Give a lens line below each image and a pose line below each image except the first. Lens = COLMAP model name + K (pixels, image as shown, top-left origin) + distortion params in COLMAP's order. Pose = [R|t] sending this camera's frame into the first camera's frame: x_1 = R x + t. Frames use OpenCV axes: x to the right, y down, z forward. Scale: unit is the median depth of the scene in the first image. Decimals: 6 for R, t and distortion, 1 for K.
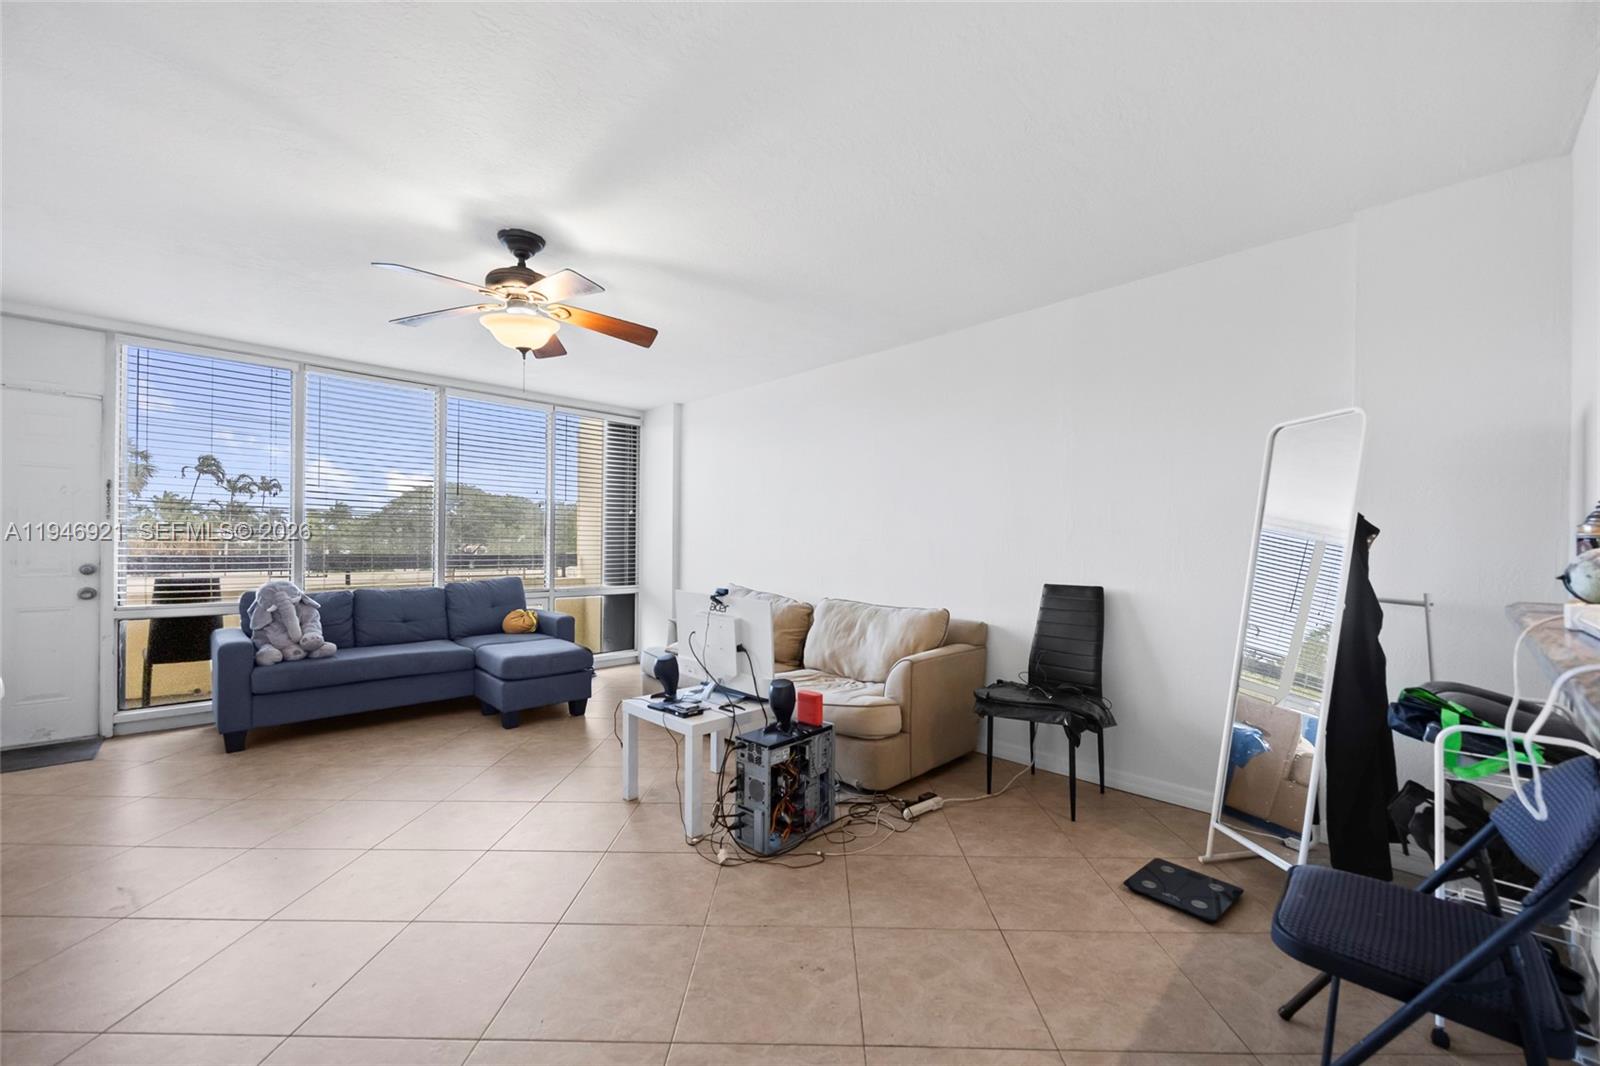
lens RADIAL K [[630.1, 0, 803.8], [0, 630.1, 541.1], [0, 0, 1]] dist [-0.008354, 0.000209]
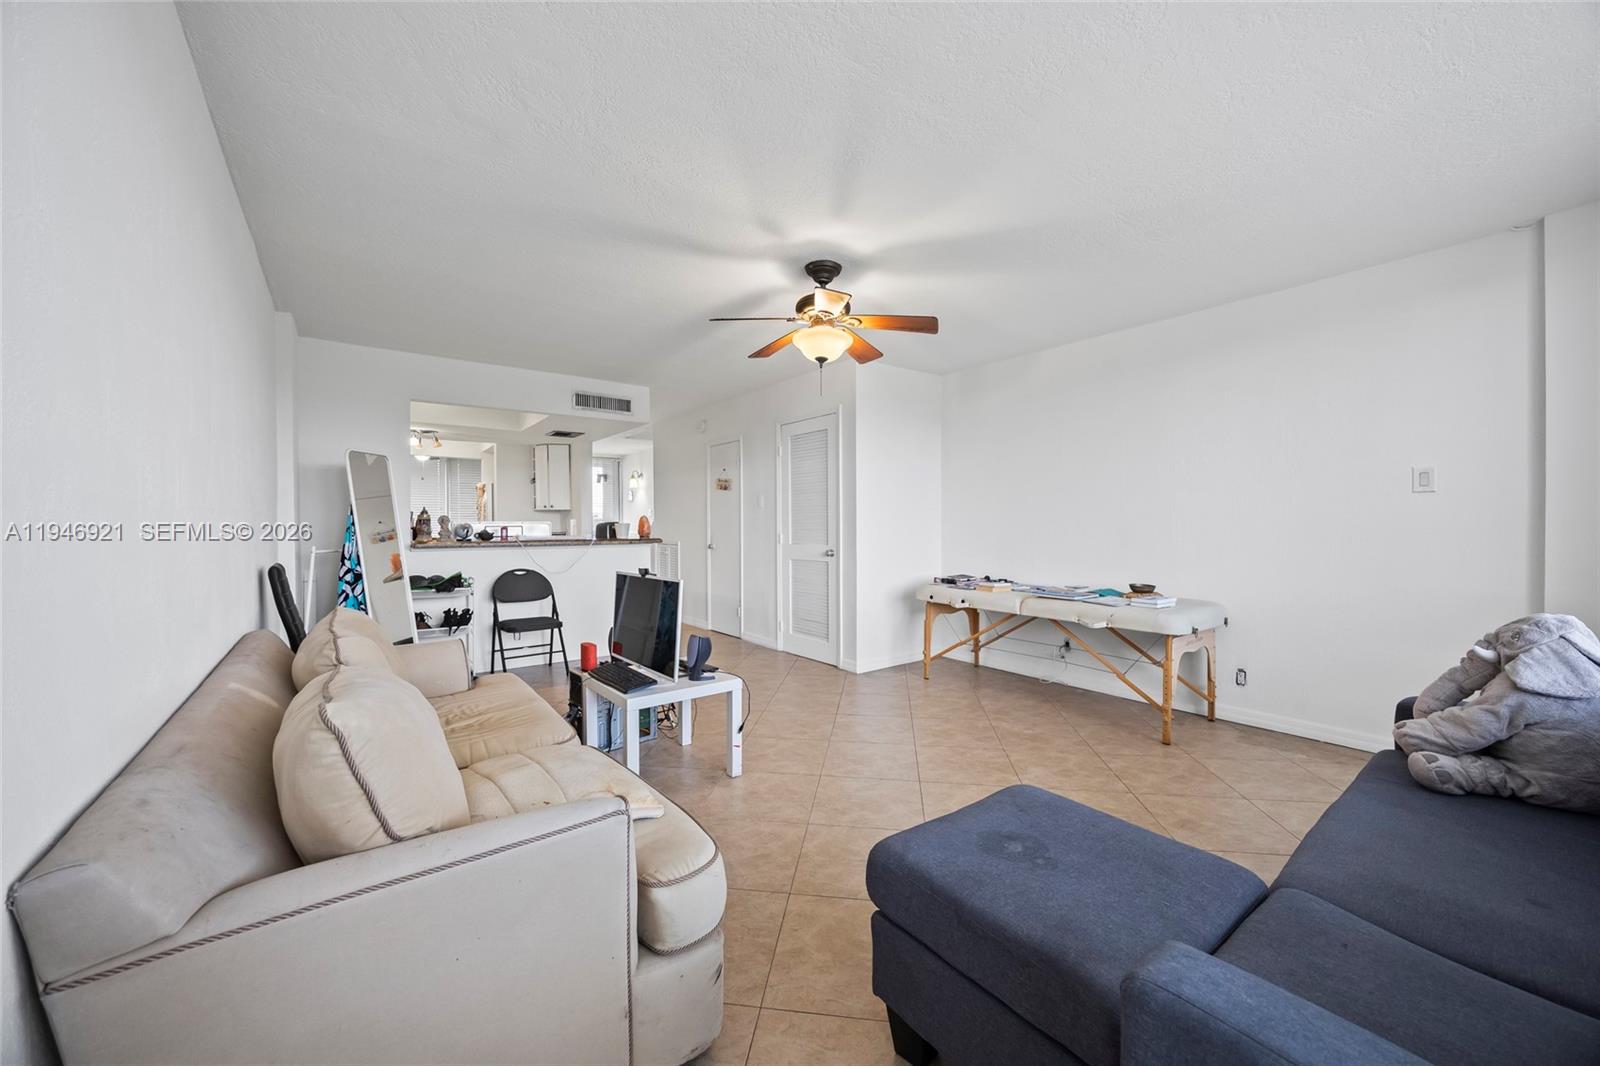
lens RADIAL K [[602.5, 0, 796.6], [0, 602.5, 531.0], [0, 0, 1]] dist [-0.002766, 0.000061]
pose [[-0.991390, -0.007205, 0.130742, -0.747153], [-0.006108, 0.999943, 0.008791, 0.014289], [-0.130798, 0.007917, -0.991377, 2.786431]]
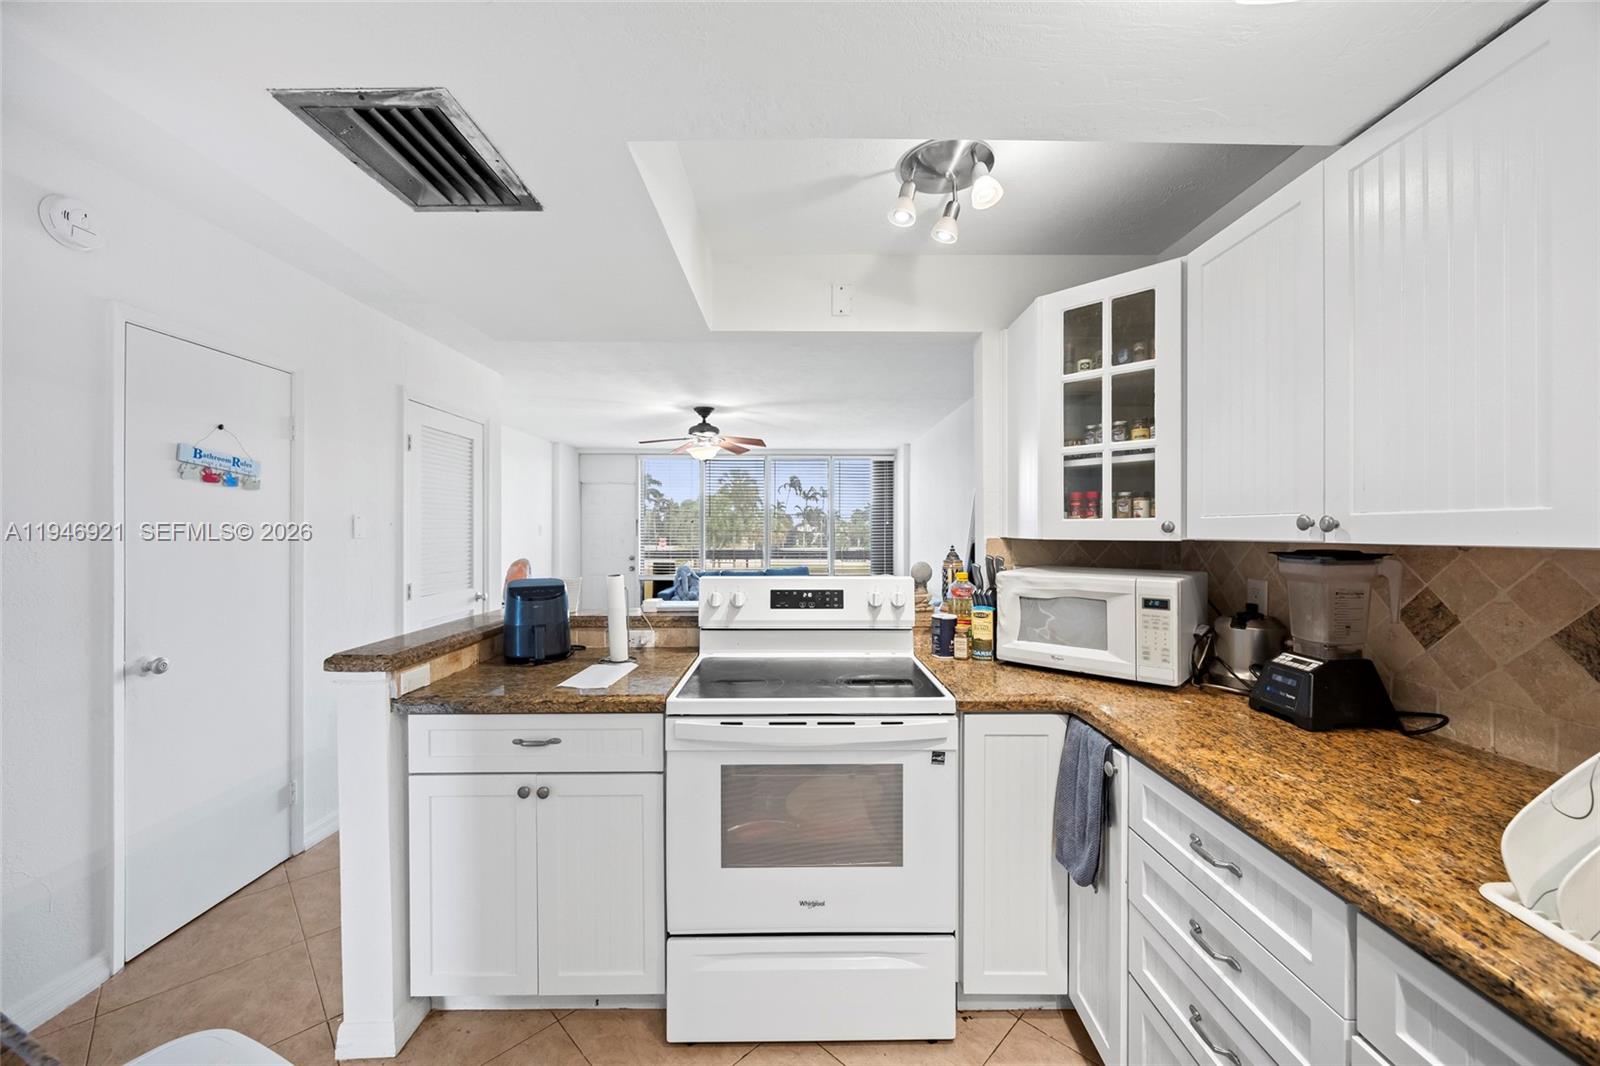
lens RADIAL K [[602.5, 0, 796.6], [0, 602.5, 531.0], [0, 0, 1]] dist [-0.002766, 0.000061]
pose [[0.715400, -0.009318, -0.698653, 1.515227], [0.009548, 0.999948, -0.003559, -0.072367], [0.698650, -0.004125, 0.715452, -0.303056]]
